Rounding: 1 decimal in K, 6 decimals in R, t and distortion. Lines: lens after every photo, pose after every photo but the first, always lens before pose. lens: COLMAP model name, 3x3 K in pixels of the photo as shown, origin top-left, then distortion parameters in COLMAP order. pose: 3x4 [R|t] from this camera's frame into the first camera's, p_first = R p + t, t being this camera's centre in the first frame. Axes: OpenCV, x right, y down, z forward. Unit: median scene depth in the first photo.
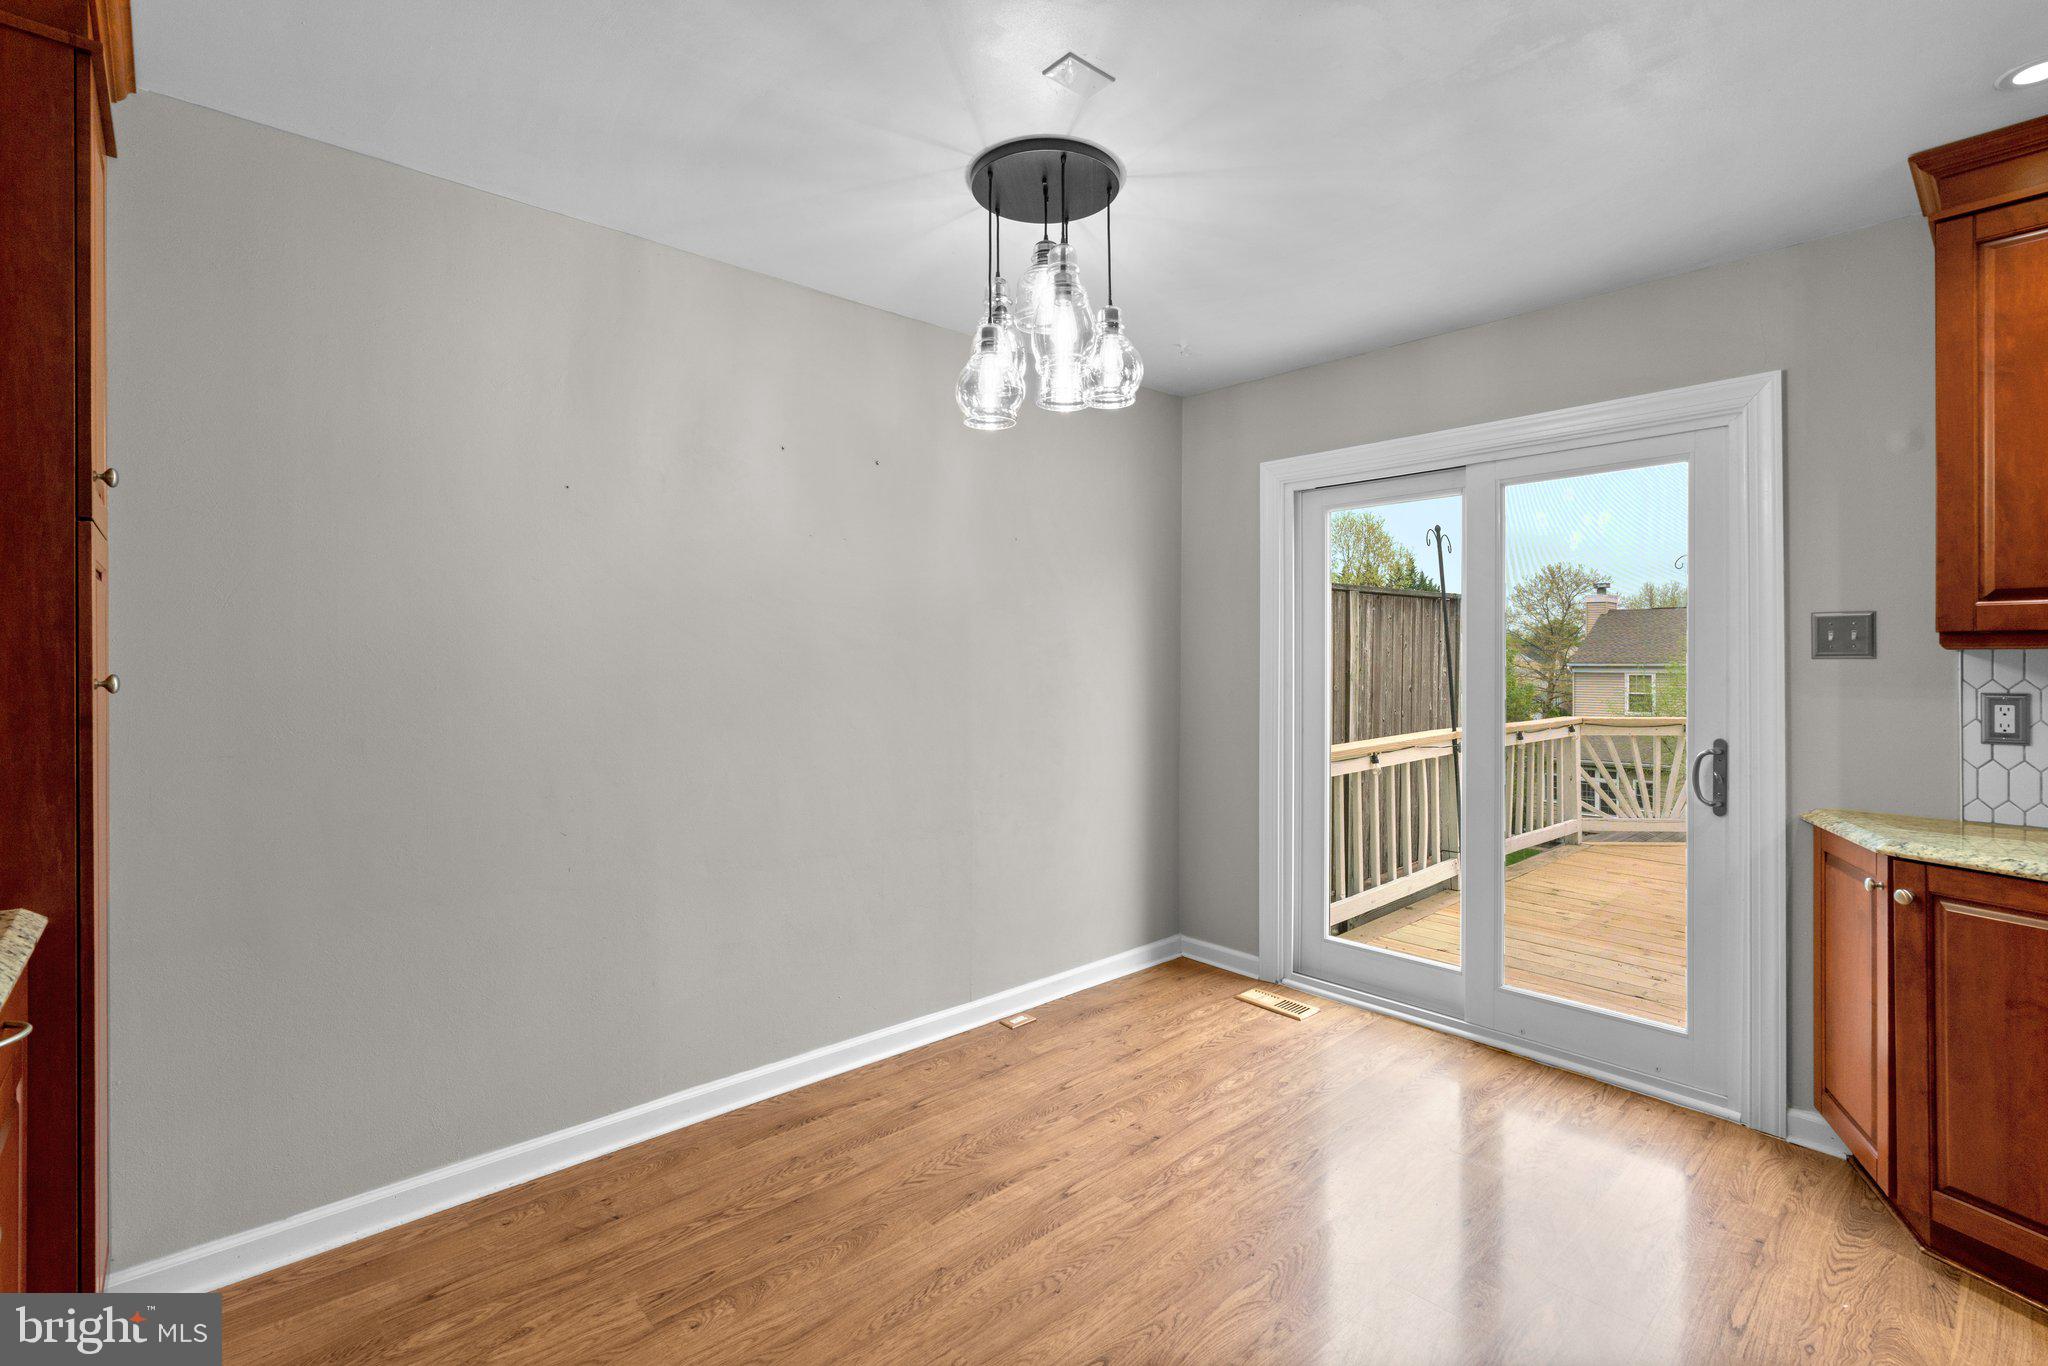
lens RADIAL K [[932.8, 0, 1020.8], [0, 932.8, 658.3], [0, 0, 1]] dist [-0.009557, 0.005705]
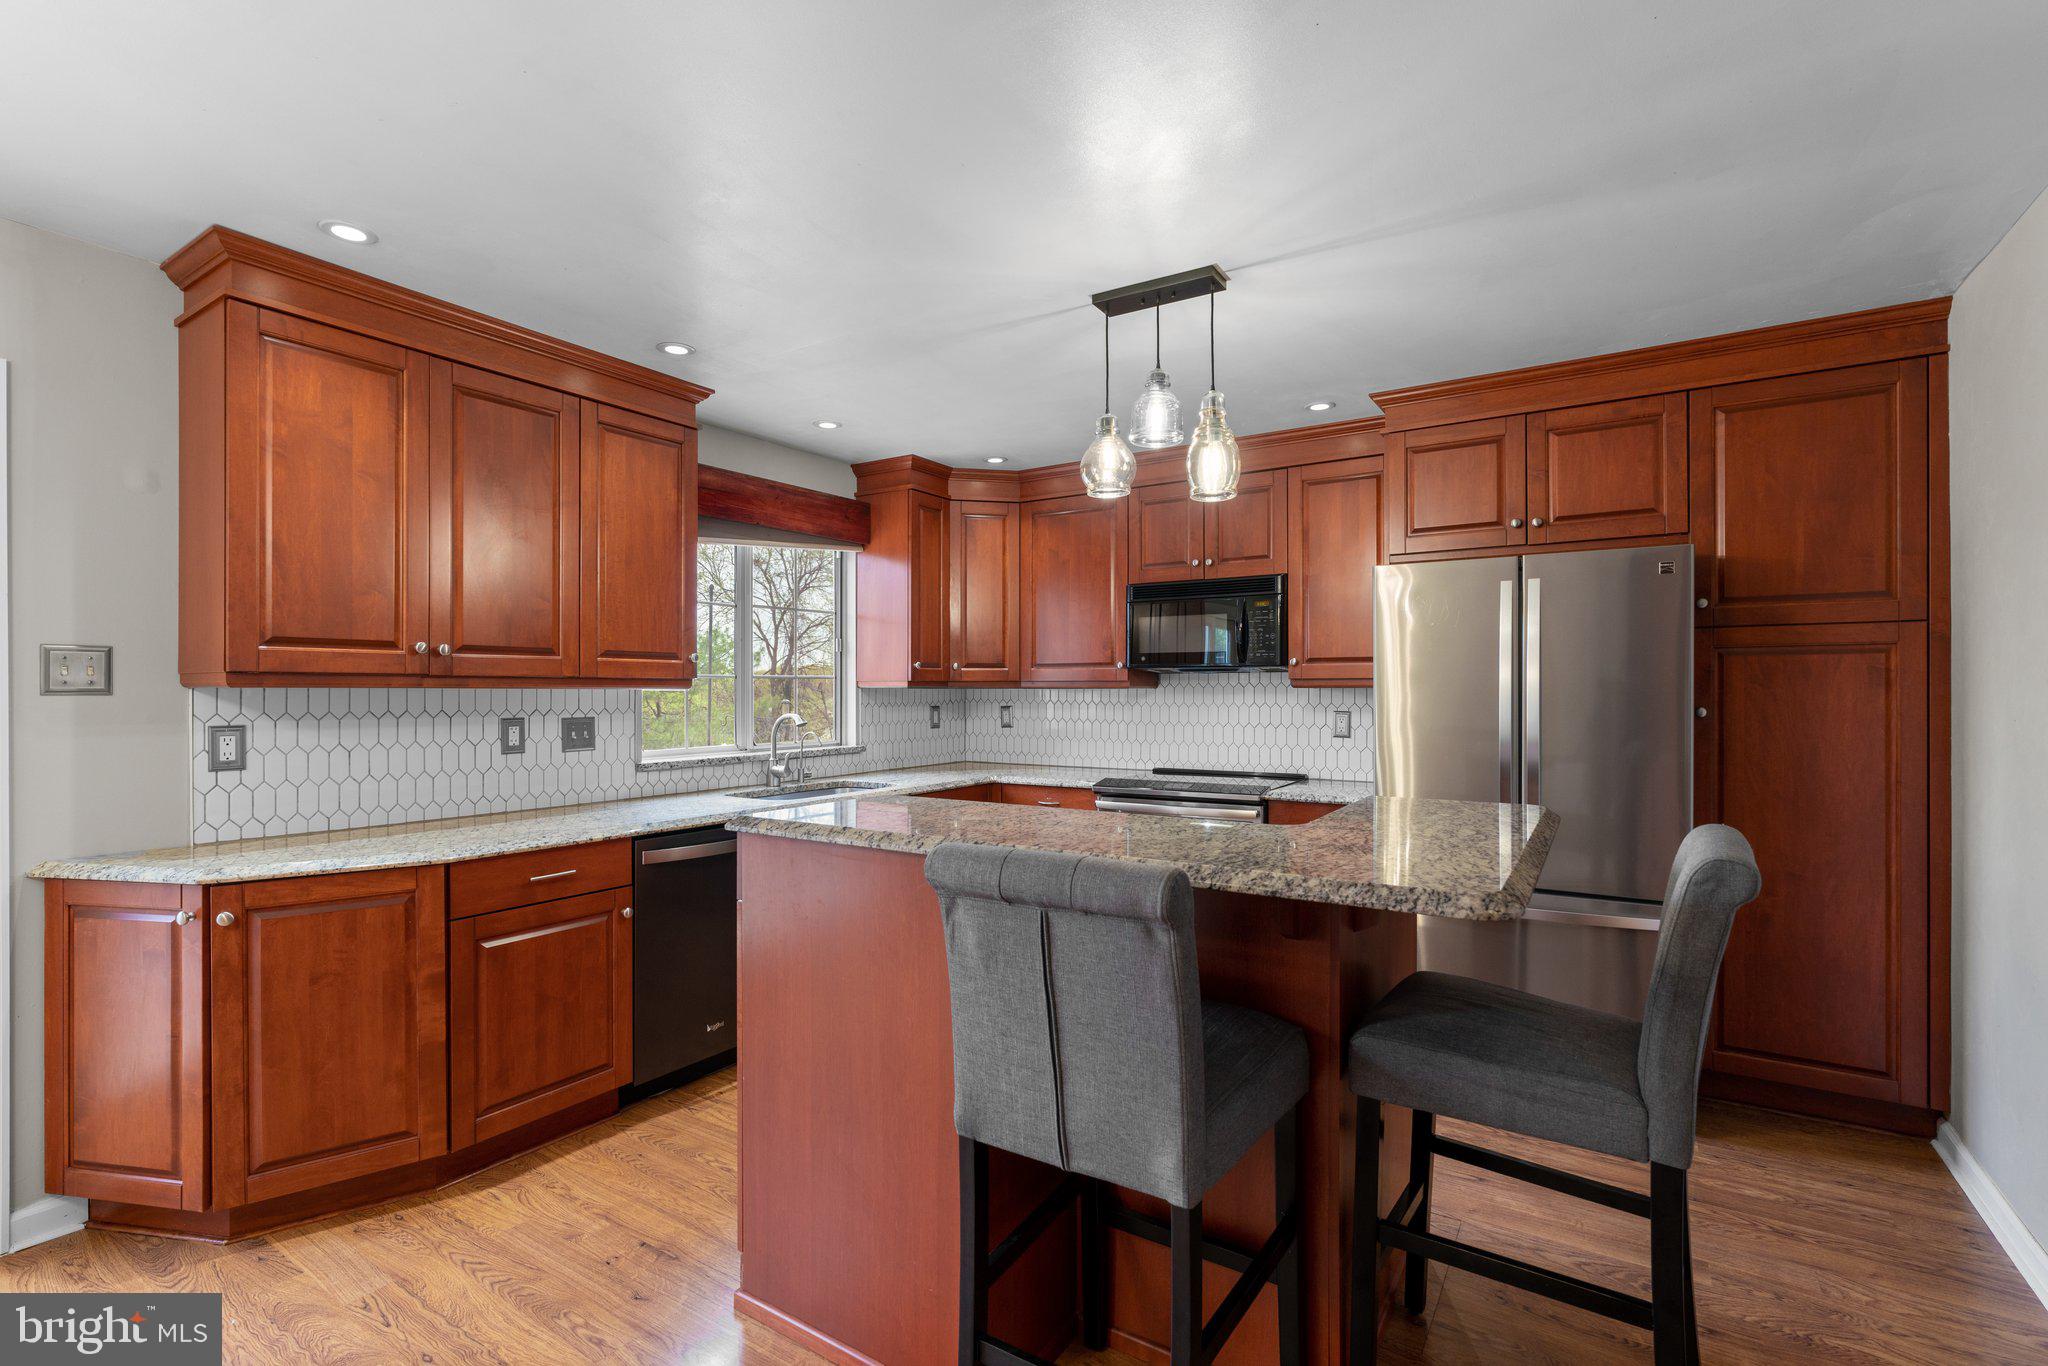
lens RADIAL K [[926.8, 0, 1020.8], [0, 926.8, 689.3], [0, 0, 1]] dist [-0.013506, 0.007489]
pose [[-0.254466, 0.004315, 0.967072, -0.273328], [-0.002022, 0.999985, -0.004994, -0.003248], [-0.967080, -0.003226, -0.254453, 0.342642]]
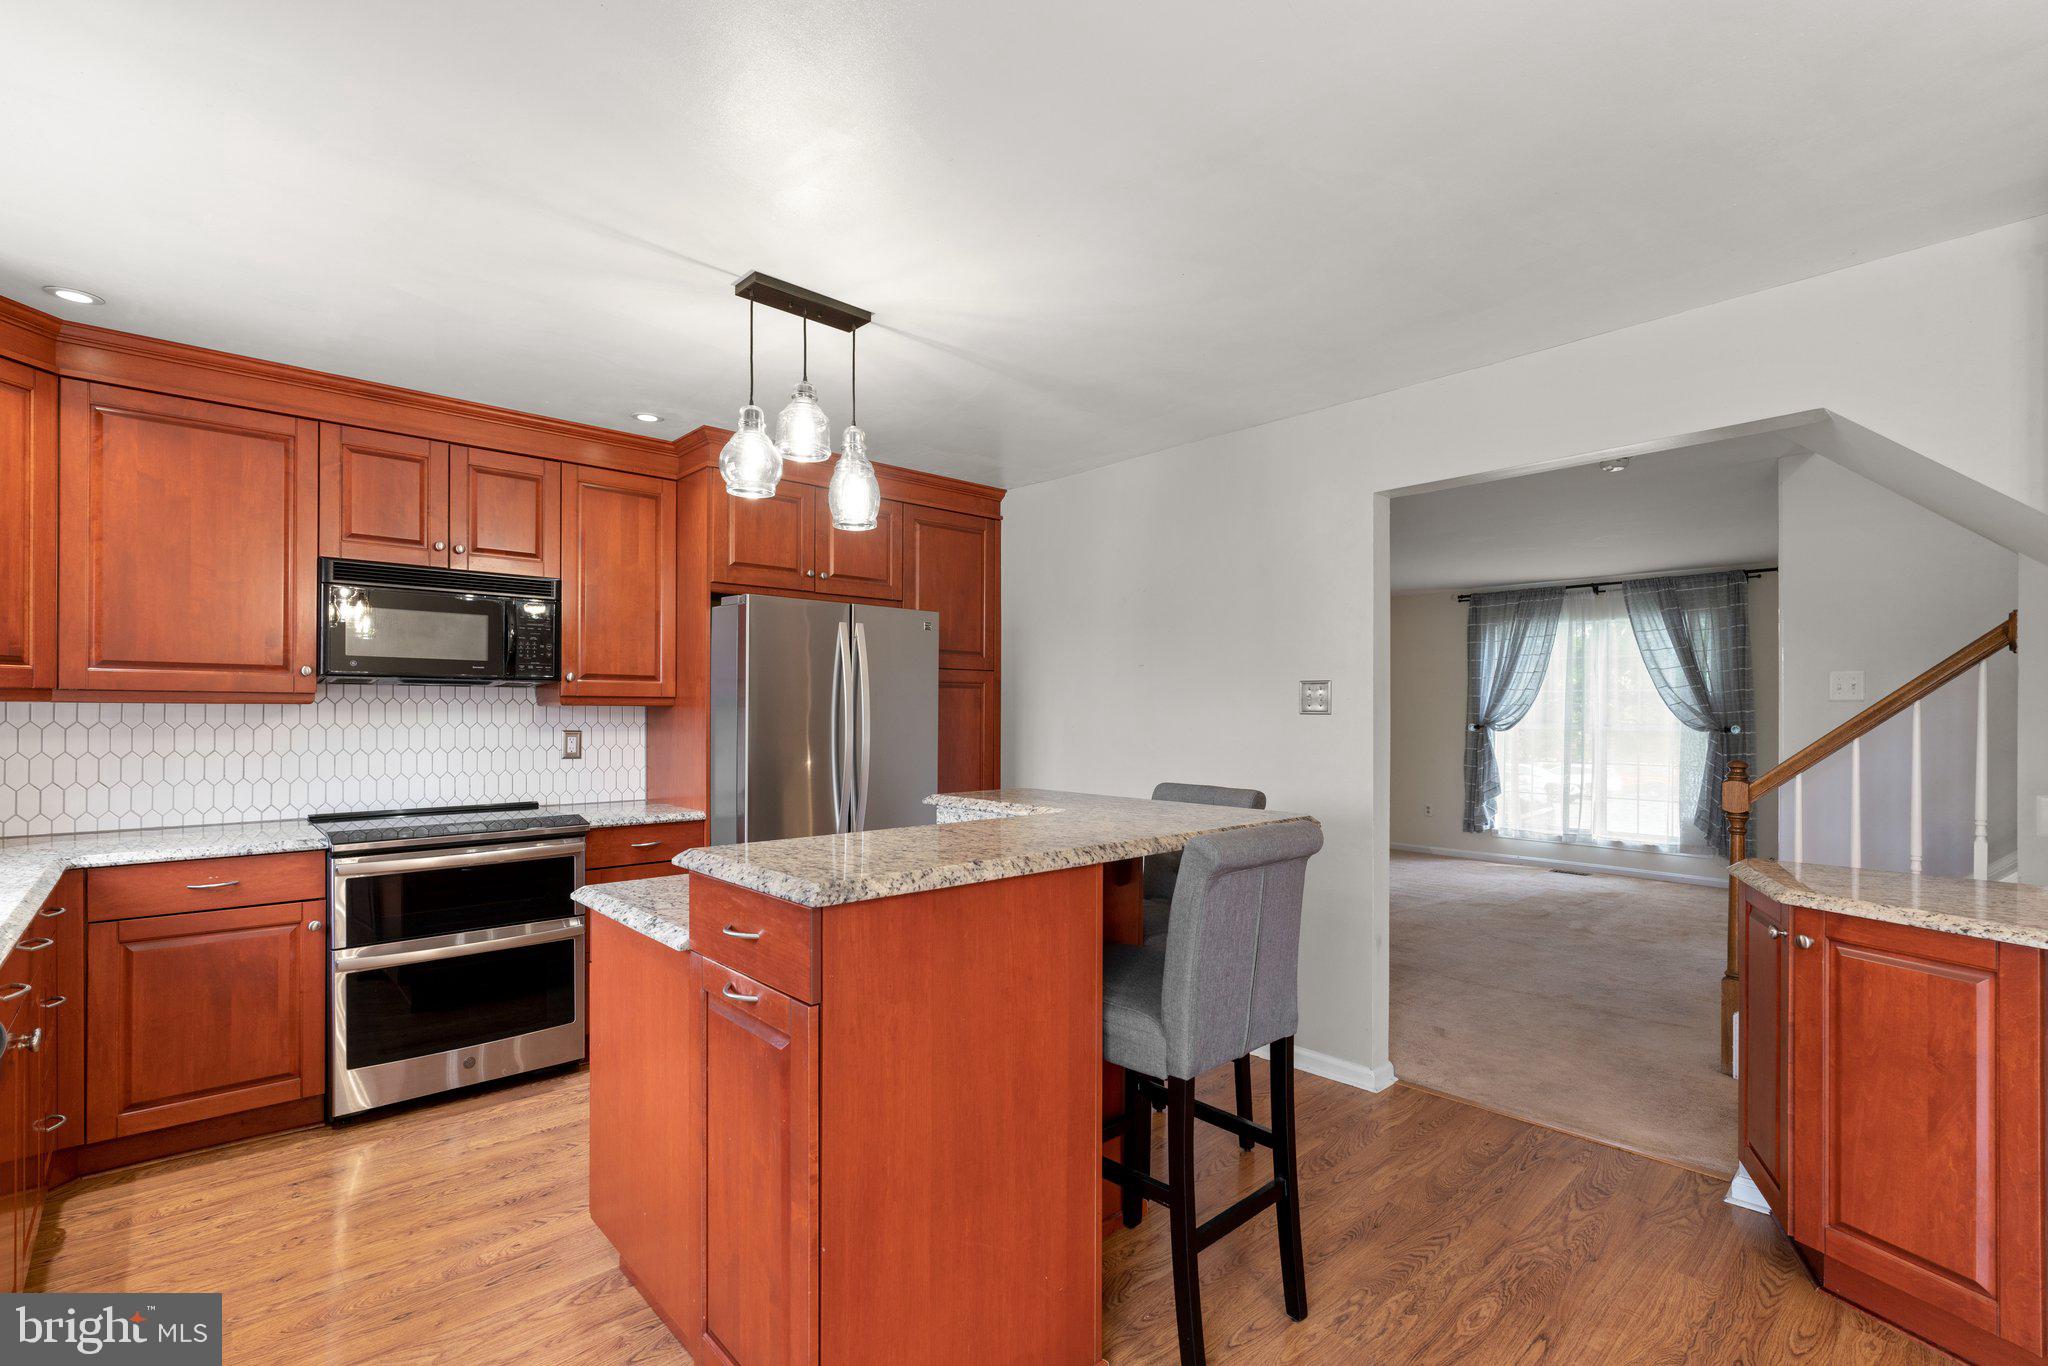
lens RADIAL K [[934.4, 0, 1023.0], [0, 934.4, 711.4], [0, 0, 1]] dist [-0.013539, 0.006324]
pose [[-0.999995, -0.001184, -0.003086, 0.506941], [-0.001174, 0.999994, -0.003363, -0.001417], [0.003090, -0.003359, -0.999990, 1.004646]]
